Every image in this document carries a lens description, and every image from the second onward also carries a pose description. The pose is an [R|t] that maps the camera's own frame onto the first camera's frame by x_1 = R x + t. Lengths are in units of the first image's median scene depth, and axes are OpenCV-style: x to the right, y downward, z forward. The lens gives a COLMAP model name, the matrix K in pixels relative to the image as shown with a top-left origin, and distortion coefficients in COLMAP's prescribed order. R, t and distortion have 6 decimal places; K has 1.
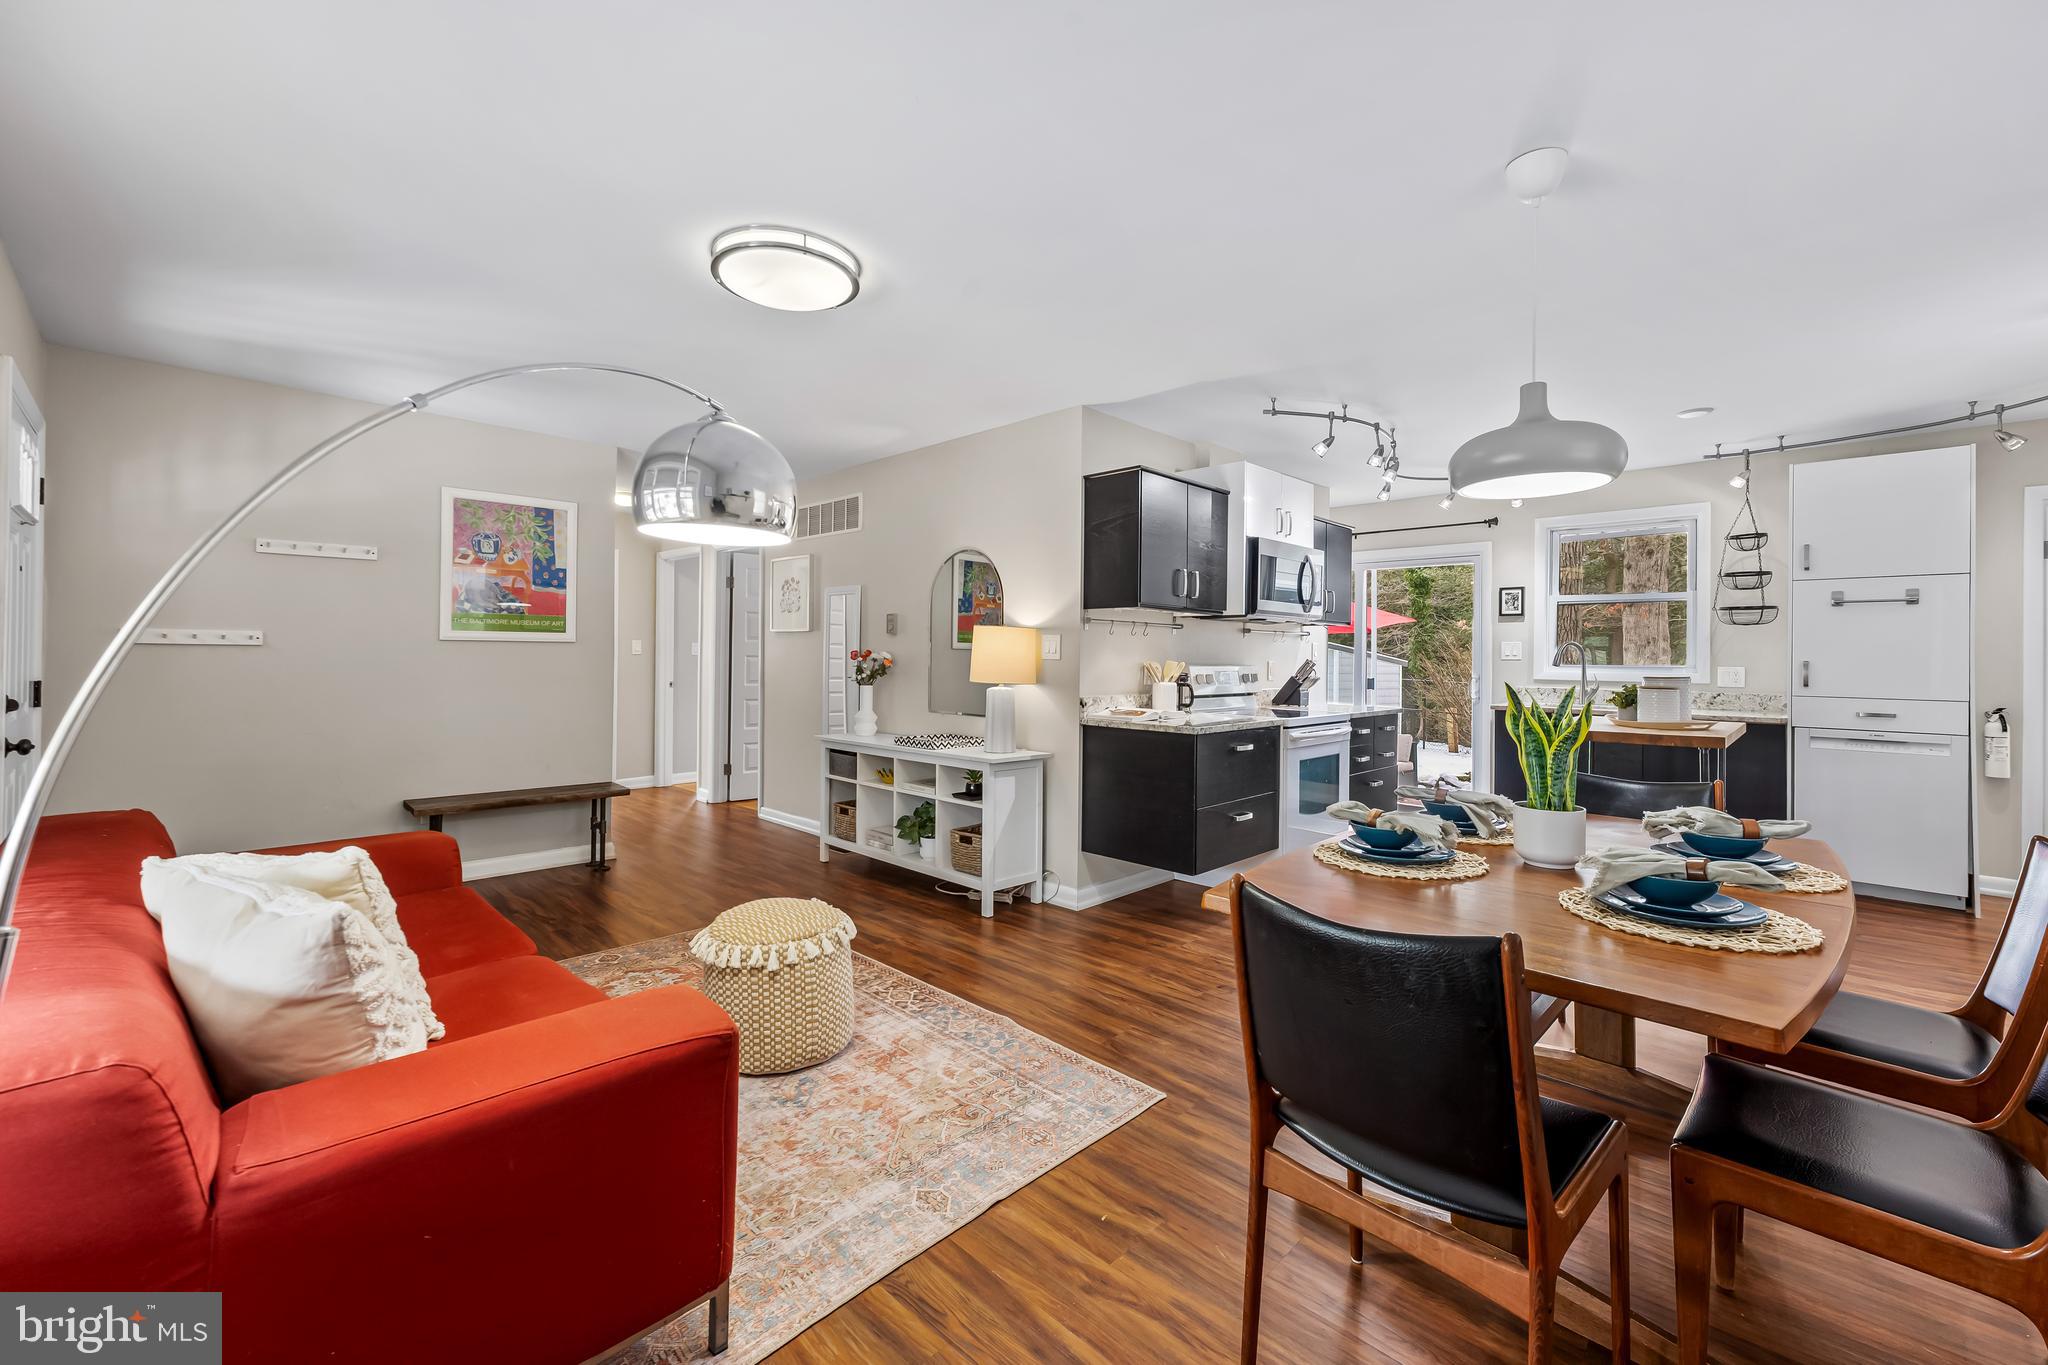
lens RADIAL K [[822.8, 0, 1028.5], [0, 822.8, 653.7], [0, 0, 1]] dist [0.011270, -0.000788]
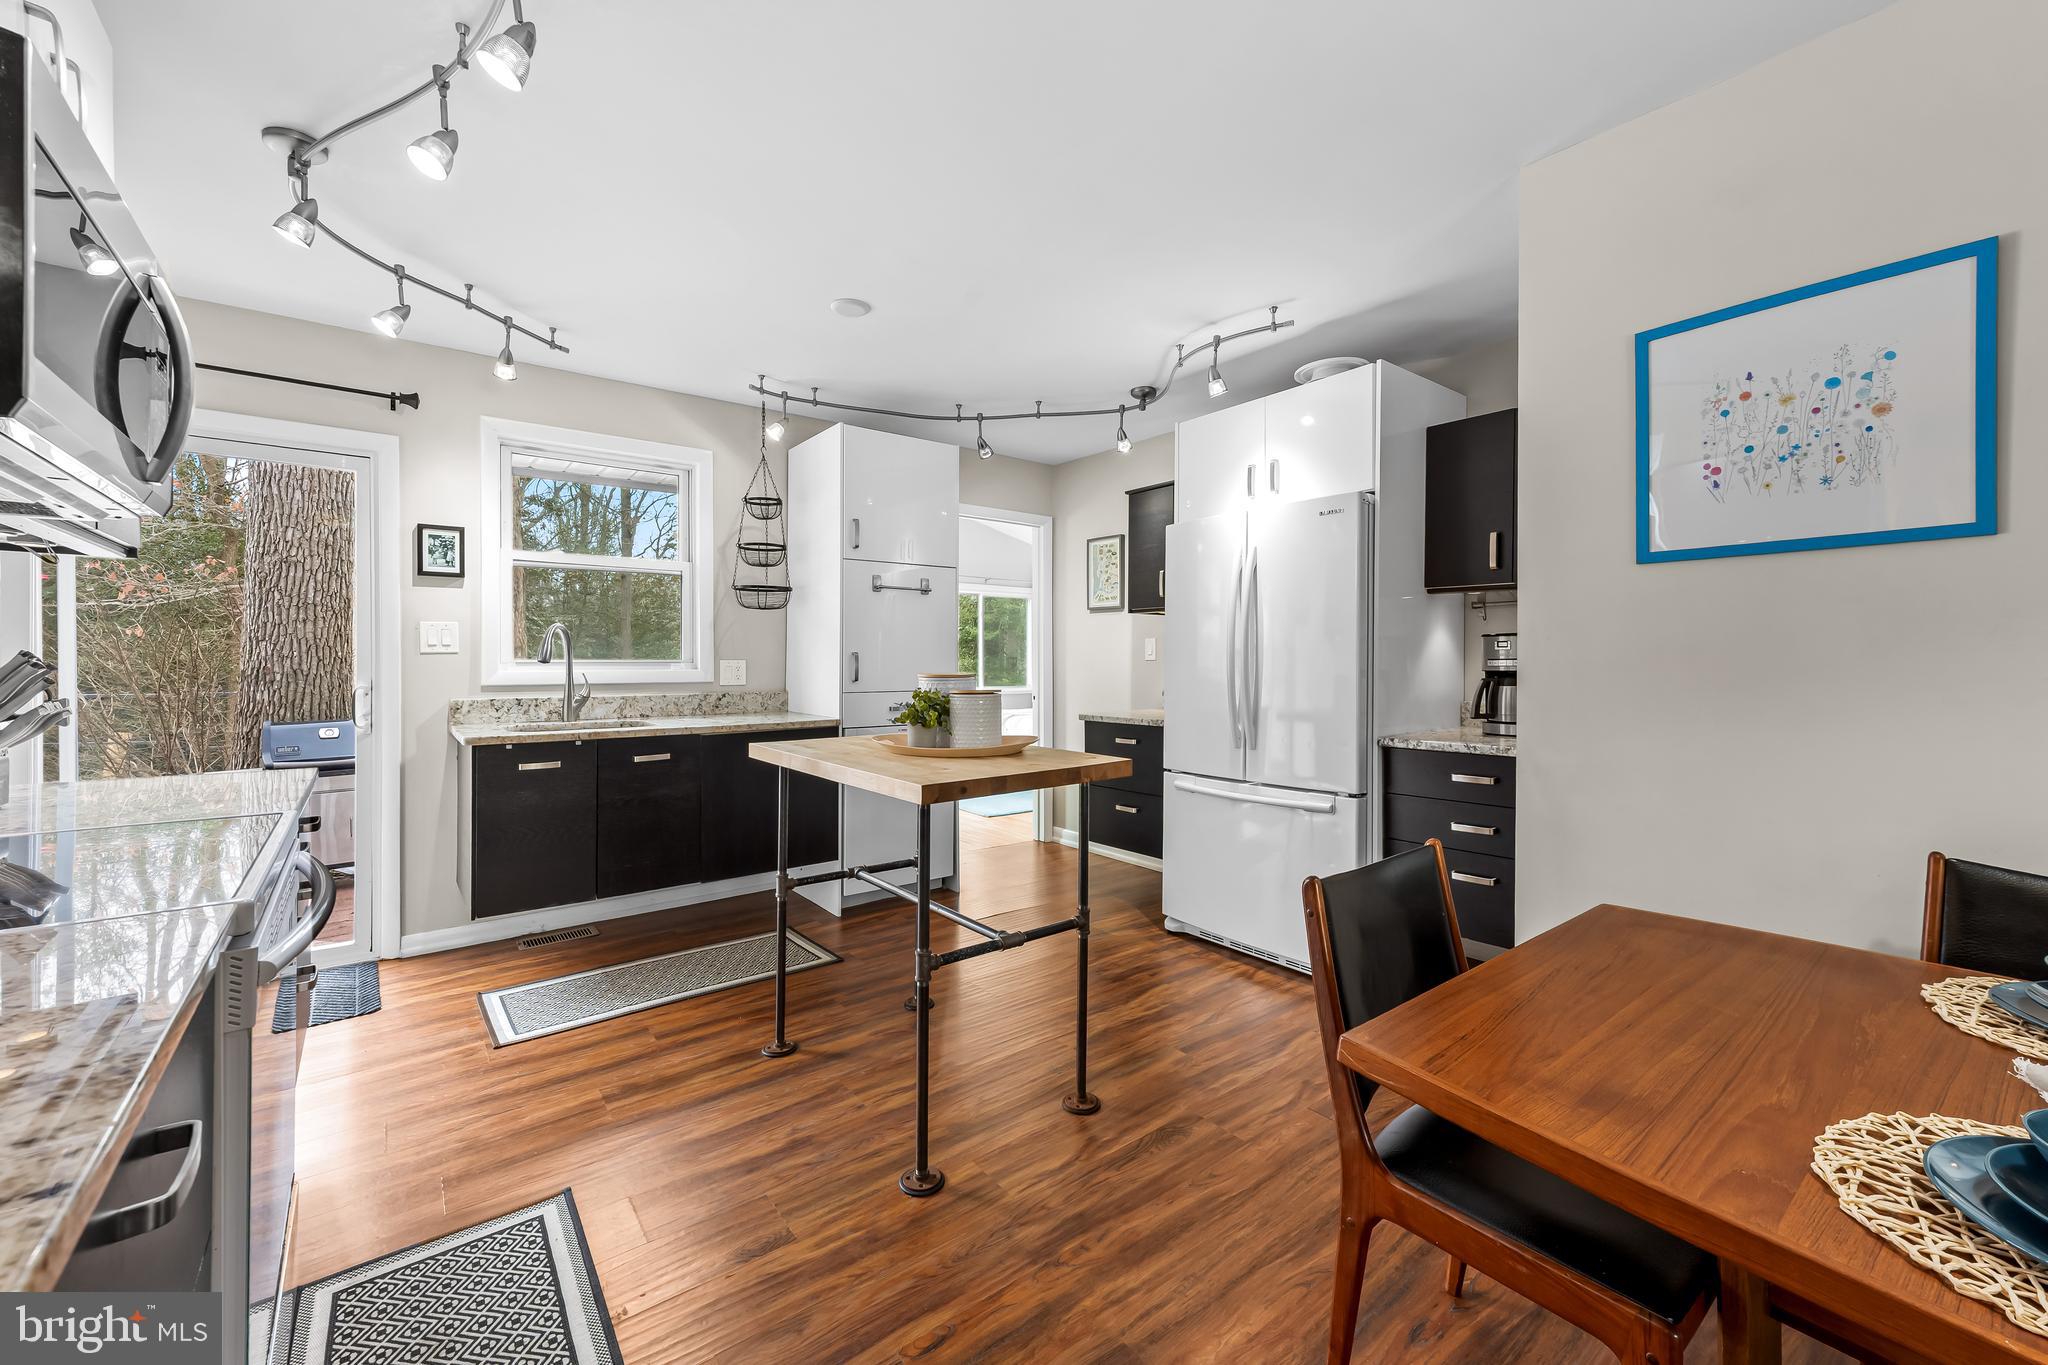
lens RADIAL K [[822.8, 0, 1026.3], [0, 822.8, 662.5], [0, 0, 1]] dist [0.011270, -0.000788]
pose [[0.128542, -0.015083, 0.991589, 0.098651], [-0.001570, 0.999880, 0.015413, 0.006119], [-0.991703, -0.003538, 0.128503, 0.713431]]
